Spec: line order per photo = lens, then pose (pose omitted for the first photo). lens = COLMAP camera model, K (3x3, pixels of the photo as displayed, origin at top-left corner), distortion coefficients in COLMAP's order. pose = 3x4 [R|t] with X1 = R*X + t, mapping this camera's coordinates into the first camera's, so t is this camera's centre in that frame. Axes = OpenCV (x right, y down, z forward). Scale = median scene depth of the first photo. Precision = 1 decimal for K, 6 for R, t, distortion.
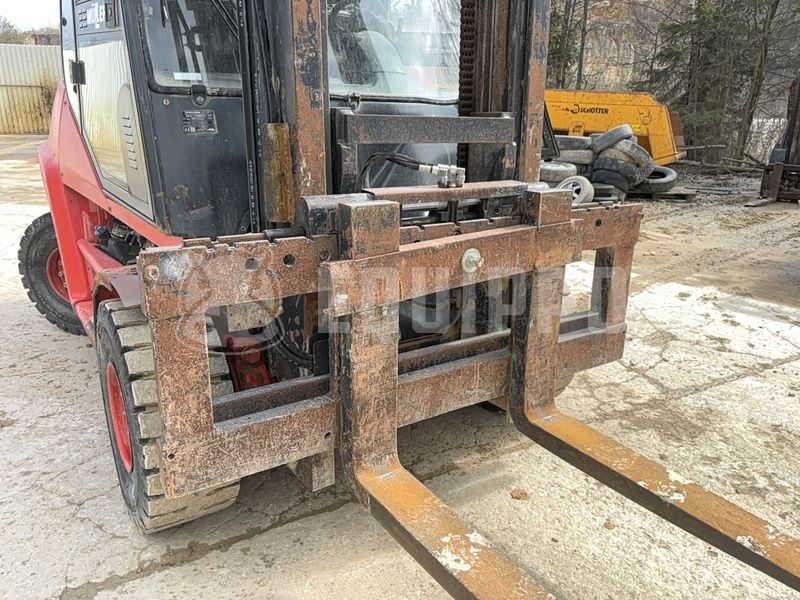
lens RADIAL K [[608.0, 0, 391.5], [0, 608.0, 306.2], [0, 0, 1]] dist [0.031112, -0.038993]
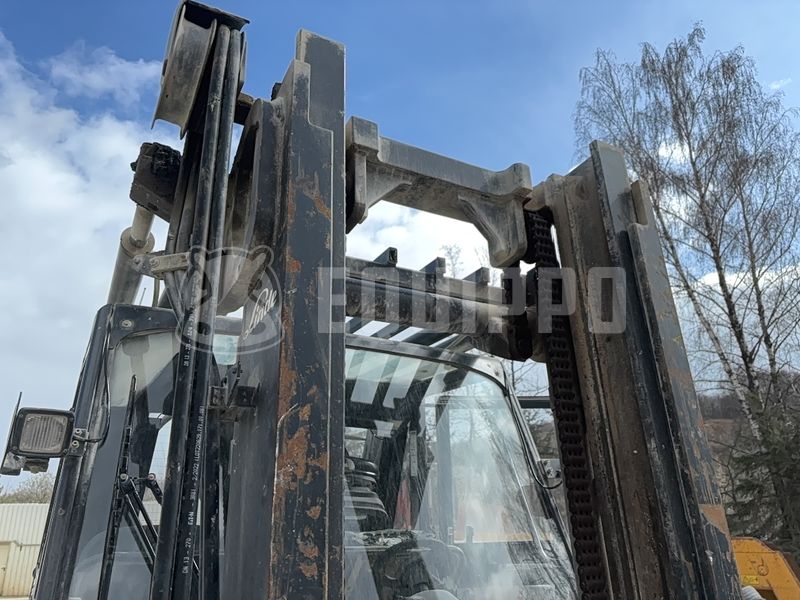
lens RADIAL K [[608.0, 0, 396.1], [0, 608.0, 303.0], [0, 0, 1]] dist [0.031112, -0.038993]
pose [[0.994807, -0.071931, -0.072003, 0.011789], [0.010289, 0.774914, -0.631983, -0.213894], [0.101256, 0.627961, 0.771630, 0.236665]]
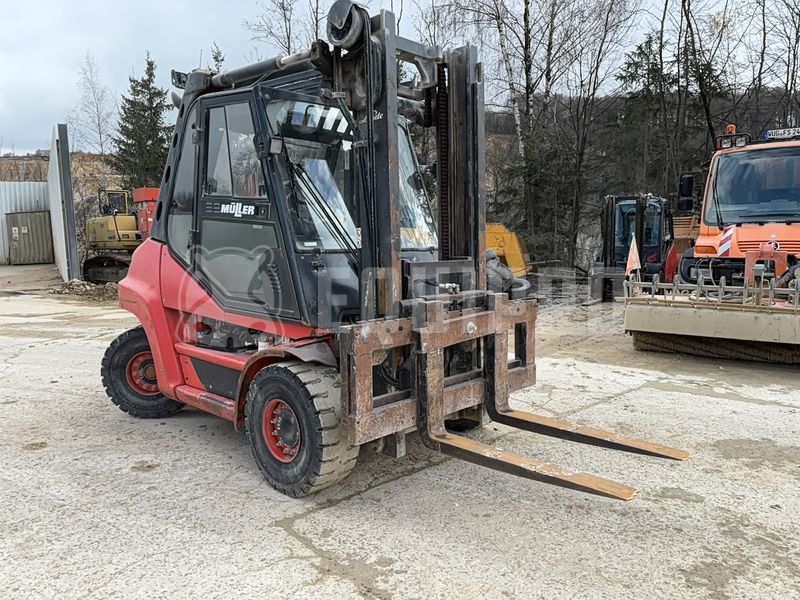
lens RADIAL K [[608.0, 0, 391.6], [0, 608.0, 307.6], [0, 0, 1]] dist [0.031112, -0.038993]
pose [[0.974982, -0.048686, 0.216886, -0.295940], [0.088405, 0.980163, -0.177385, 0.103237], [-0.203948, 0.192121, 0.959945, -0.485743]]
